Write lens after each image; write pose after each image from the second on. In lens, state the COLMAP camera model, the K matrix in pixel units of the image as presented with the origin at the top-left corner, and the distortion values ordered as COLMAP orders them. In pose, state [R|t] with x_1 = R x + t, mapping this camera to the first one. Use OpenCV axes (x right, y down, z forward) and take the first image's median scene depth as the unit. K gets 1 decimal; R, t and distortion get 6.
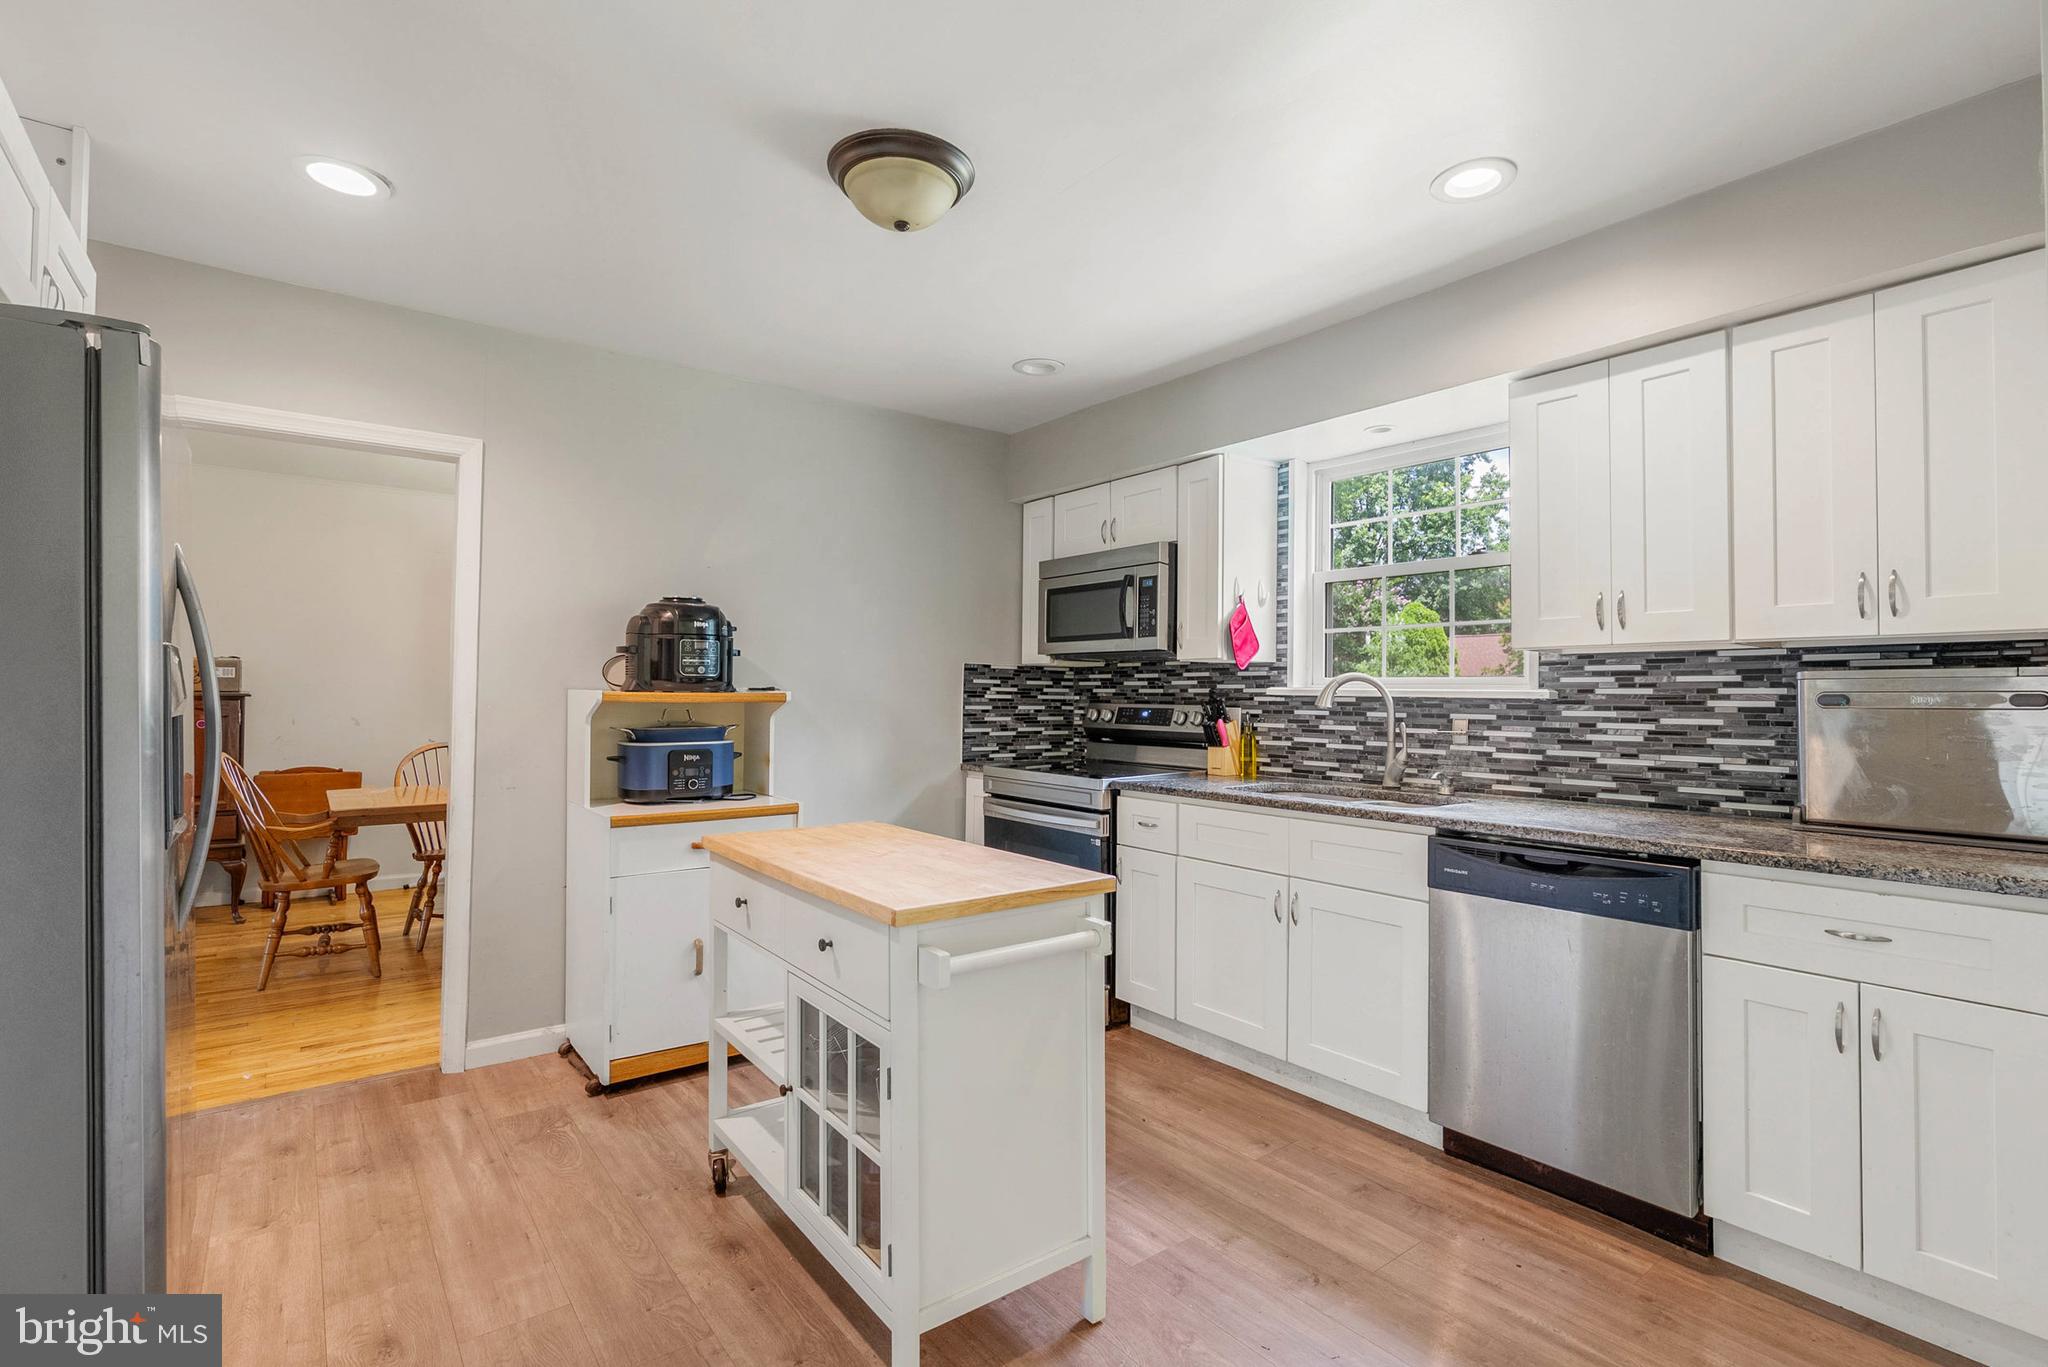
lens RADIAL K [[964.3, 0, 1033.2], [0, 964.3, 685.8], [0, 0, 1]] dist [-0.002126, 0.000466]
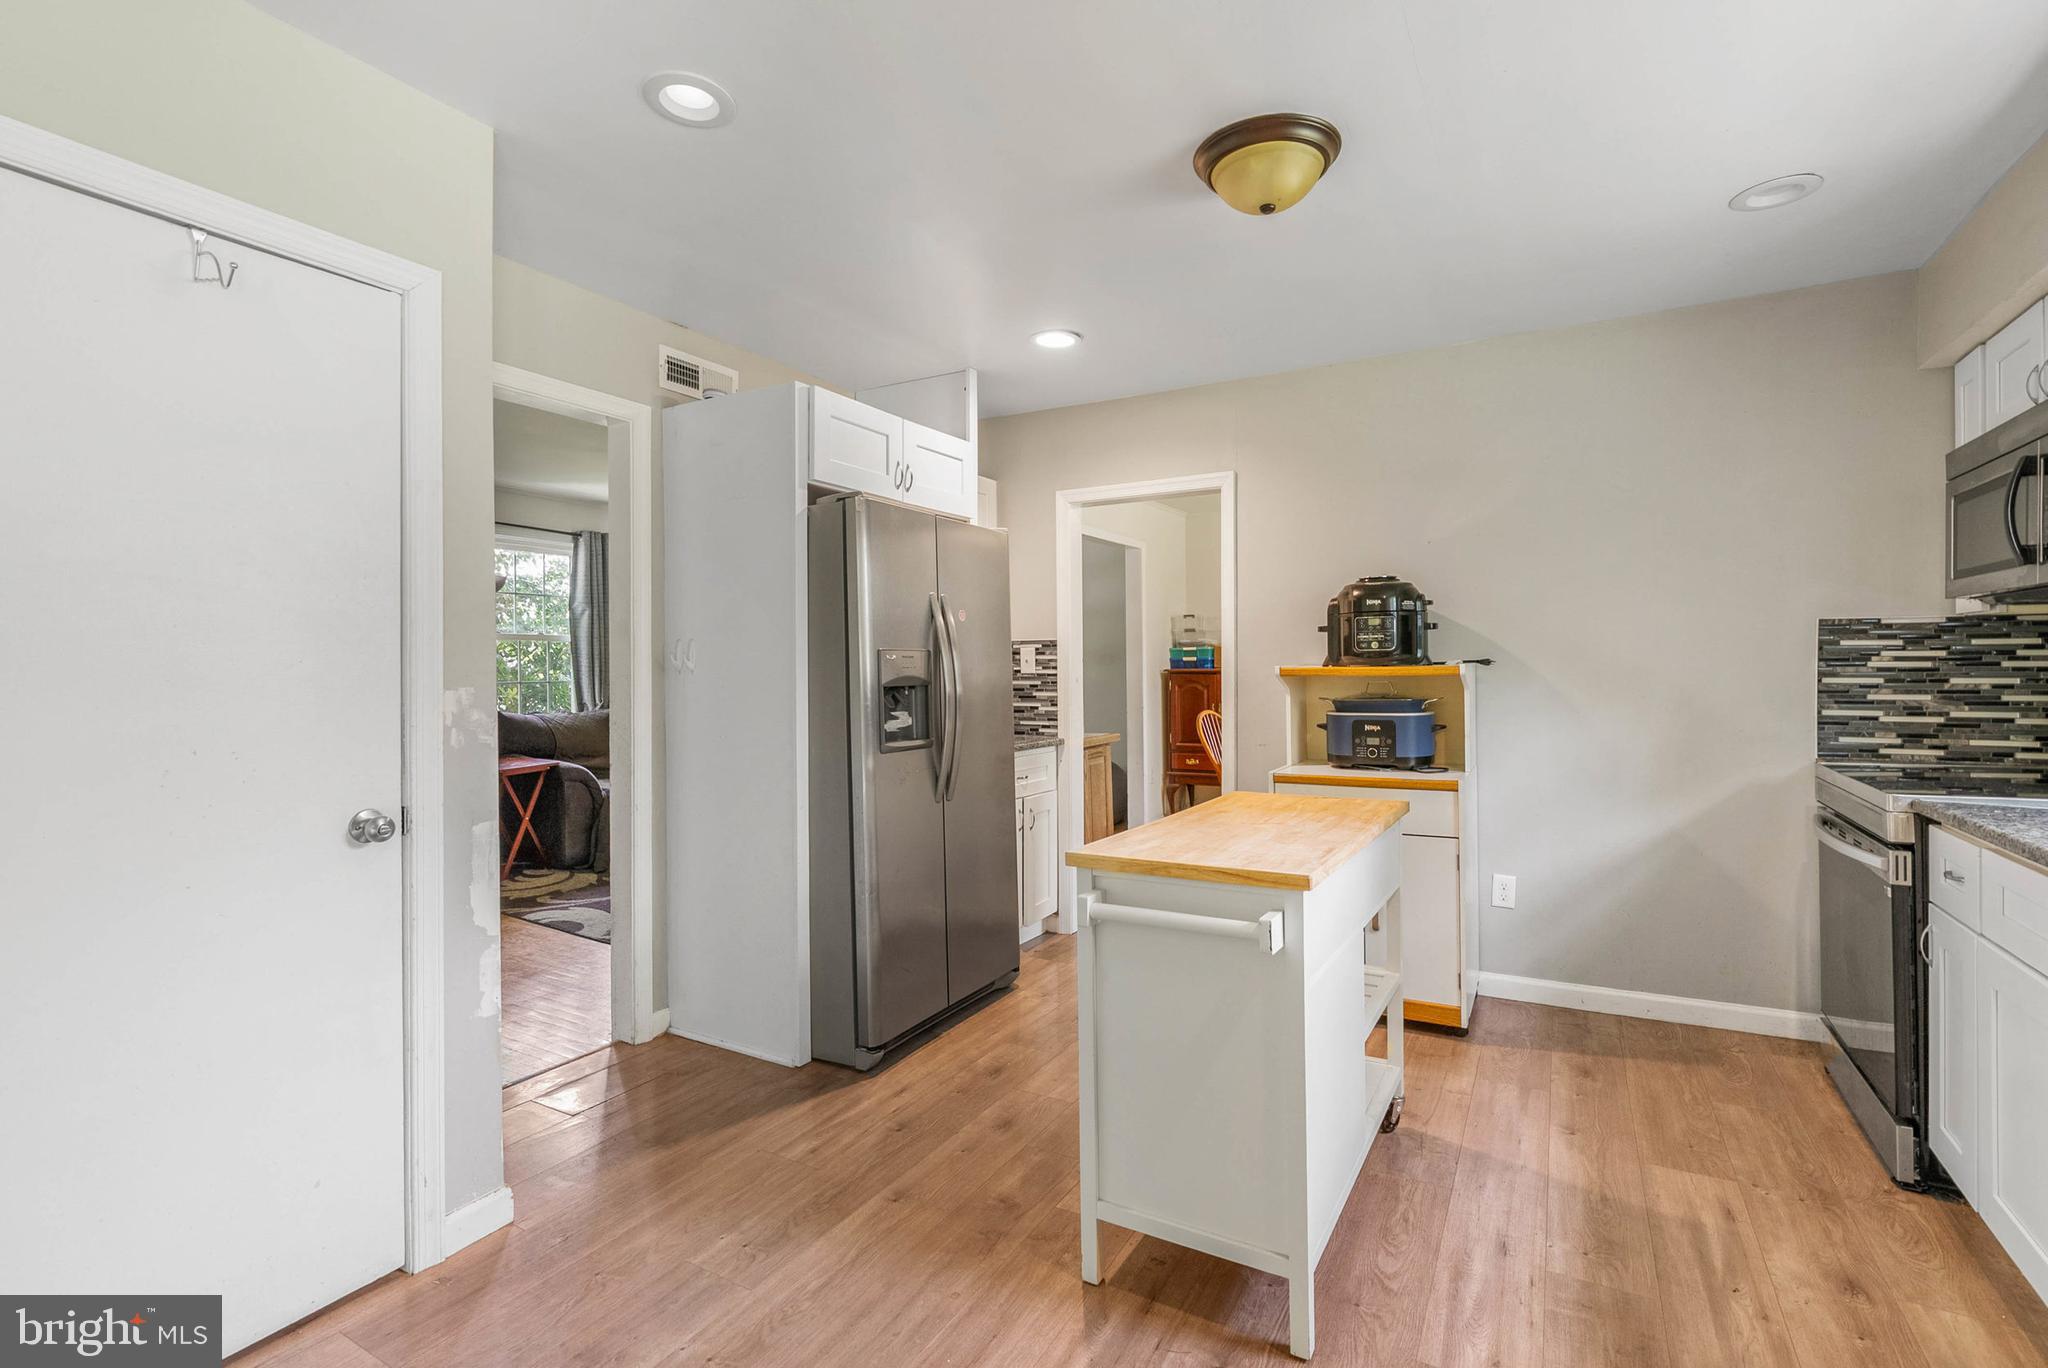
lens RADIAL K [[936.6, 0, 1034.7], [0, 936.6, 669.3], [0, 0, 1]] dist [-0.003236, 0.000524]
pose [[0.386600, -0.007875, -0.922214, 0.437174], [0.021582, 0.999767, 0.000510, 0.001454], [0.921995, -0.020100, 0.386680, 0.246750]]
